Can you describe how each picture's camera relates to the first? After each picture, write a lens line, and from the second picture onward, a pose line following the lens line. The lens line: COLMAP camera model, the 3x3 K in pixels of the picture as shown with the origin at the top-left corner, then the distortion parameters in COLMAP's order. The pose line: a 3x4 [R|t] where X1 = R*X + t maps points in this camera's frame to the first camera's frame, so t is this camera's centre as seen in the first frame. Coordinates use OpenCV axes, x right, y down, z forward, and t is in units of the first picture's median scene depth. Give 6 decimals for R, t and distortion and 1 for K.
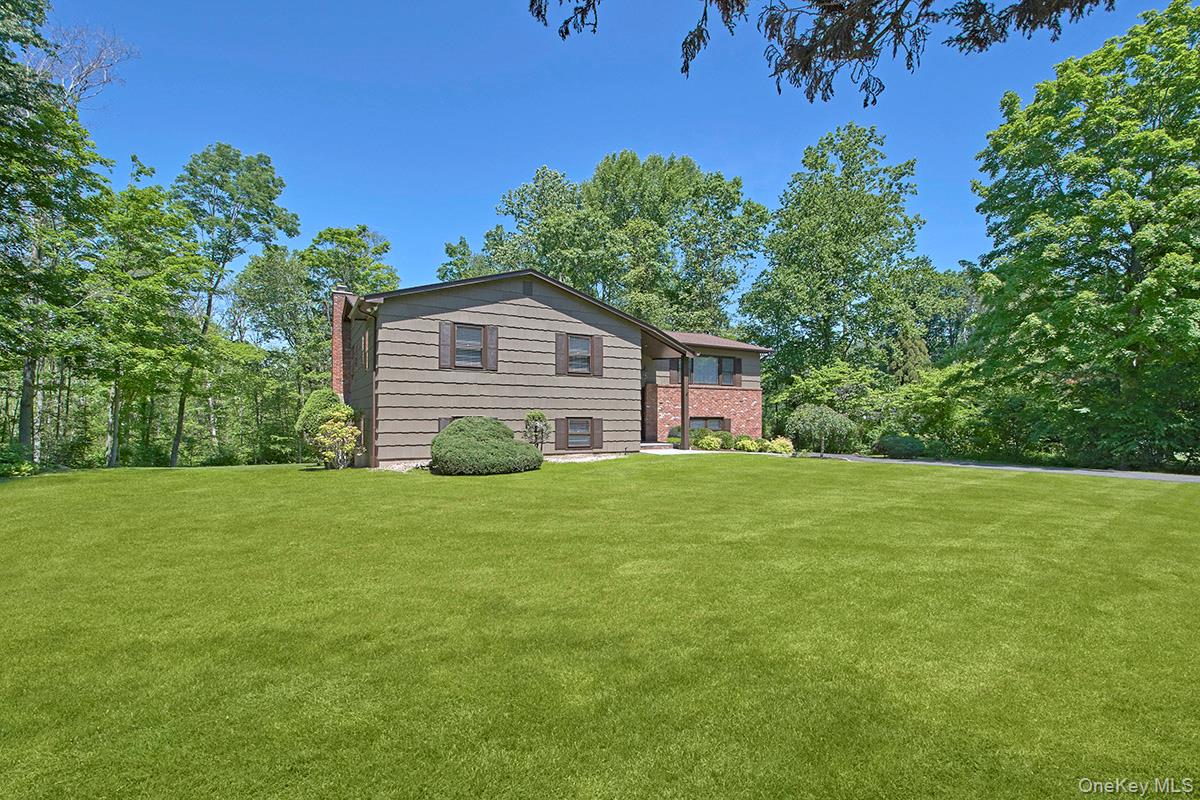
lens RADIAL K [[543.8, 0, 607.2], [0, 543.8, 409.9], [0, 0, 1]] dist [-0.050080, -0.000143]
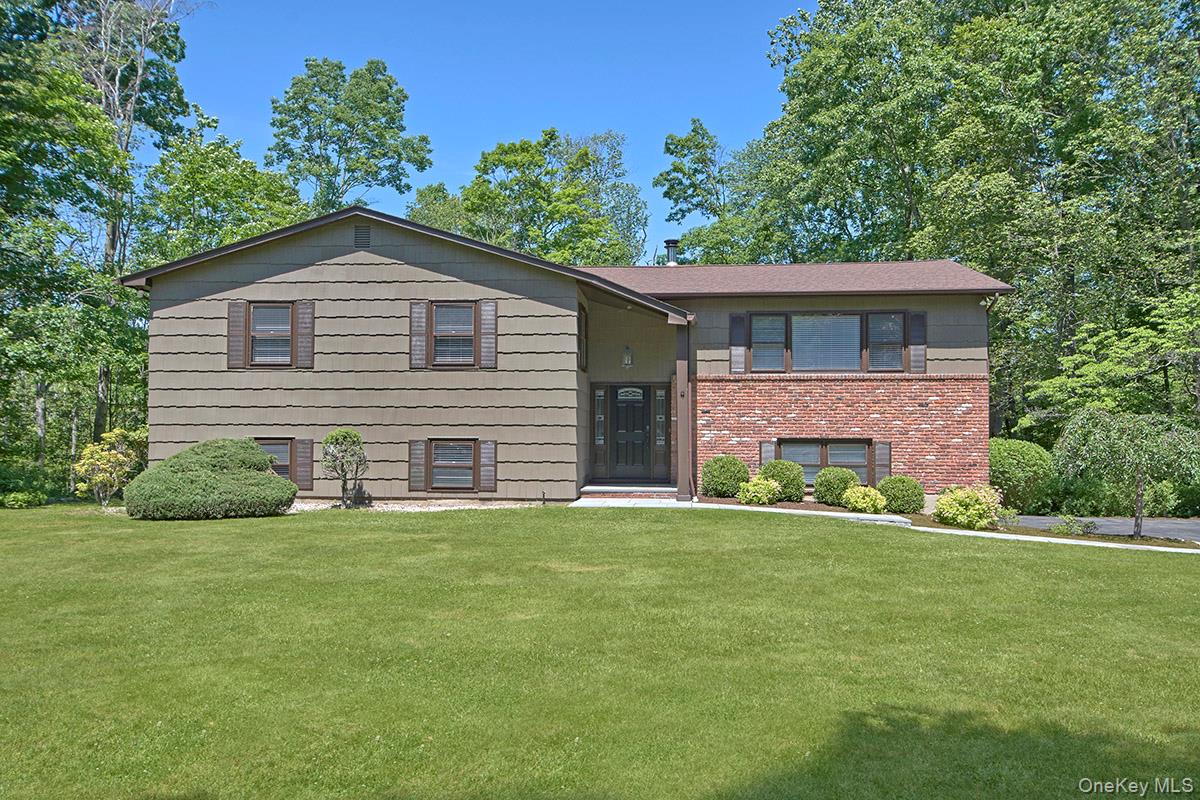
lens RADIAL K [[1033.9, 0, 600.0], [0, 1033.9, 400.0], [0, 0, 1]] dist [0.014910, 0.002635]
pose [[0.811065, -0.021797, -0.584549, 0.753248], [0.007052, 0.999597, -0.027488, 0.003621], [0.584913, 0.018172, 0.810892, 0.170638]]
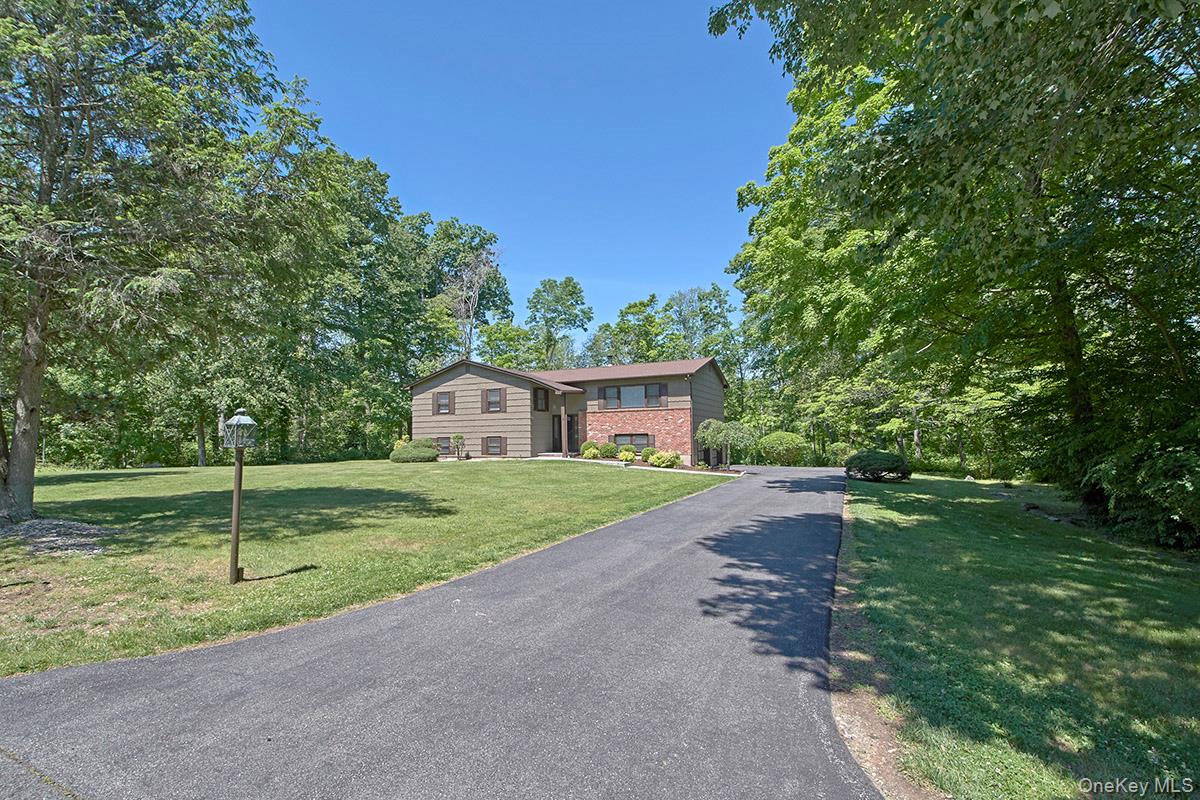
lens RADIAL K [[543.8, 0, 607.2], [0, 543.8, 409.9], [0, 0, 1]] dist [-0.050080, -0.000143]
pose [[0.561389, -0.052701, -0.825872, 1.601328], [0.029425, 0.998610, -0.043722, 0.015095], [0.827029, 0.000244, 0.562160, 0.325265]]
